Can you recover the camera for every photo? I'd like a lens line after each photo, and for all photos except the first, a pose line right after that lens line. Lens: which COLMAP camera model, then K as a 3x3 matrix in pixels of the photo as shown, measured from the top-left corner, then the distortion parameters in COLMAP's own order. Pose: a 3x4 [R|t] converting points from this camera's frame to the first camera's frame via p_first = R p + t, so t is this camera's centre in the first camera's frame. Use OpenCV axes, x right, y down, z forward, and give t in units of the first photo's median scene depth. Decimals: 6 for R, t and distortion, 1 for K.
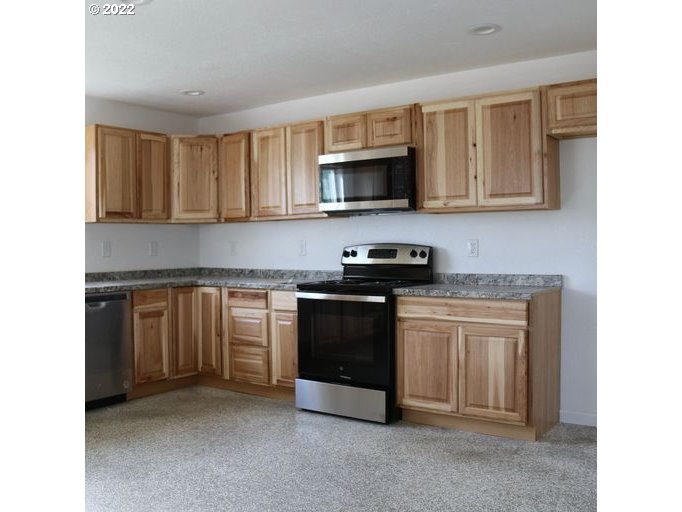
lens RADIAL K [[636.4, 0, 341.0], [0, 636.4, 256.0], [0, 0, 1]] dist [-0.171843, 0.002689]
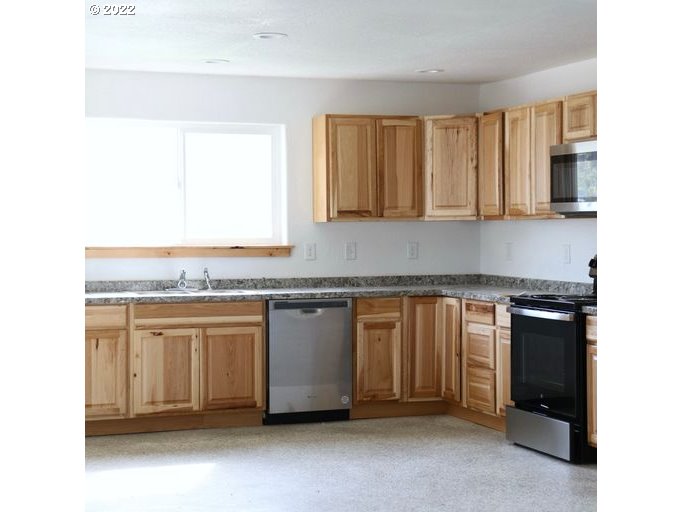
lens RADIAL K [[1294.7, 0, 341.0], [0, 1294.7, 256.0], [0, 0, 1]] dist [0.206089, 0.040028]
pose [[0.825895, 0.020542, -0.563449, 0.670141], [-0.014231, 0.999777, 0.015590, -0.033365], [0.563644, -0.004858, 0.826004, -0.547038]]
